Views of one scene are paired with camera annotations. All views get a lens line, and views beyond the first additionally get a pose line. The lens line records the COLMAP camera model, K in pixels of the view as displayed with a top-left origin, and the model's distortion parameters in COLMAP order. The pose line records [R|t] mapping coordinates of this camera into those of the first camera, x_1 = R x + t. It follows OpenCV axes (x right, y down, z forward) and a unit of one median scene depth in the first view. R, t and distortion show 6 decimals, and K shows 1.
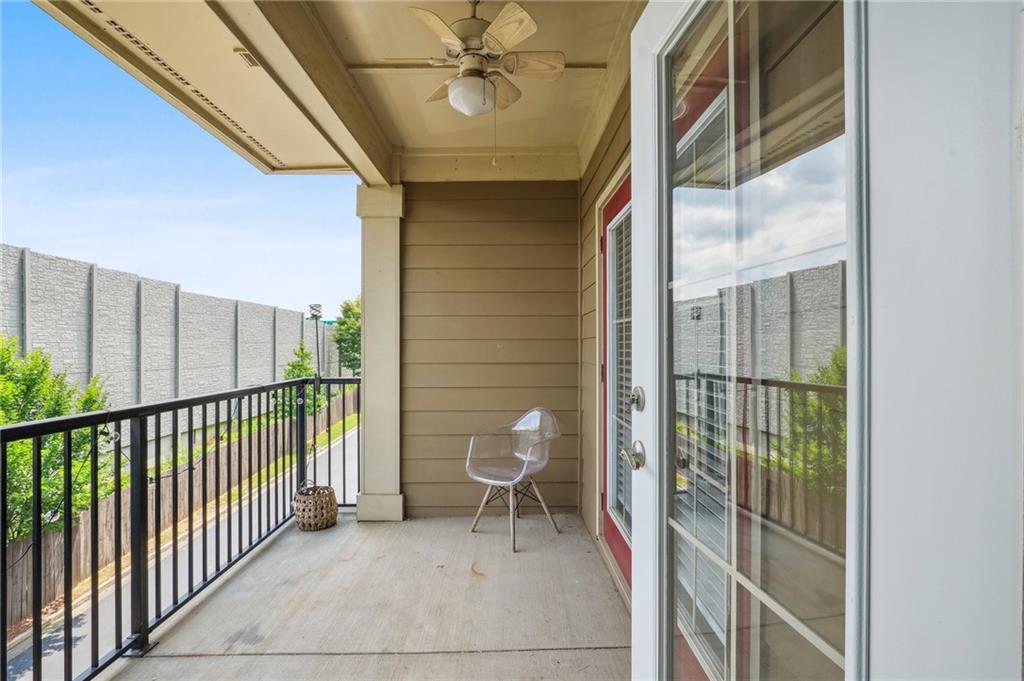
lens RADIAL K [[481.6, 0, 508.2], [0, 481.6, 346.9], [0, 0, 1]] dist [-0.012993, 0.001204]
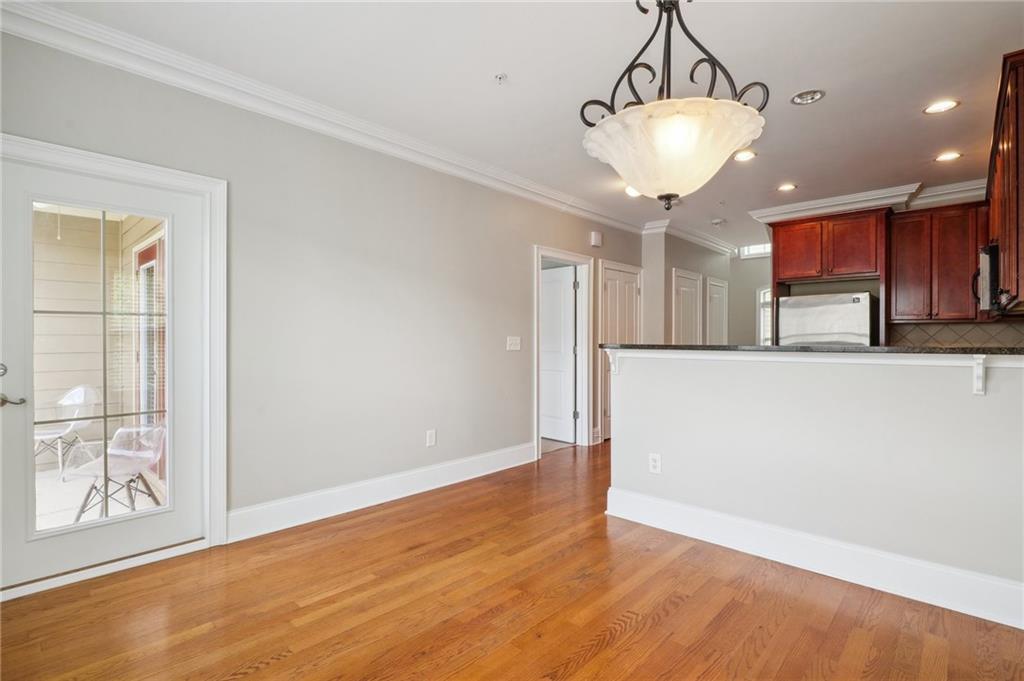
lens RADIAL K [[481.6, 0, 508.2], [0, 481.6, 346.9], [0, 0, 1]] dist [-0.012993, 0.001204]
pose [[0.691501, -0.009238, 0.722317, -0.079868], [-0.003666, 0.999860, 0.016298, -0.006456], [-0.722367, -0.013918, 0.691370, -0.789123]]
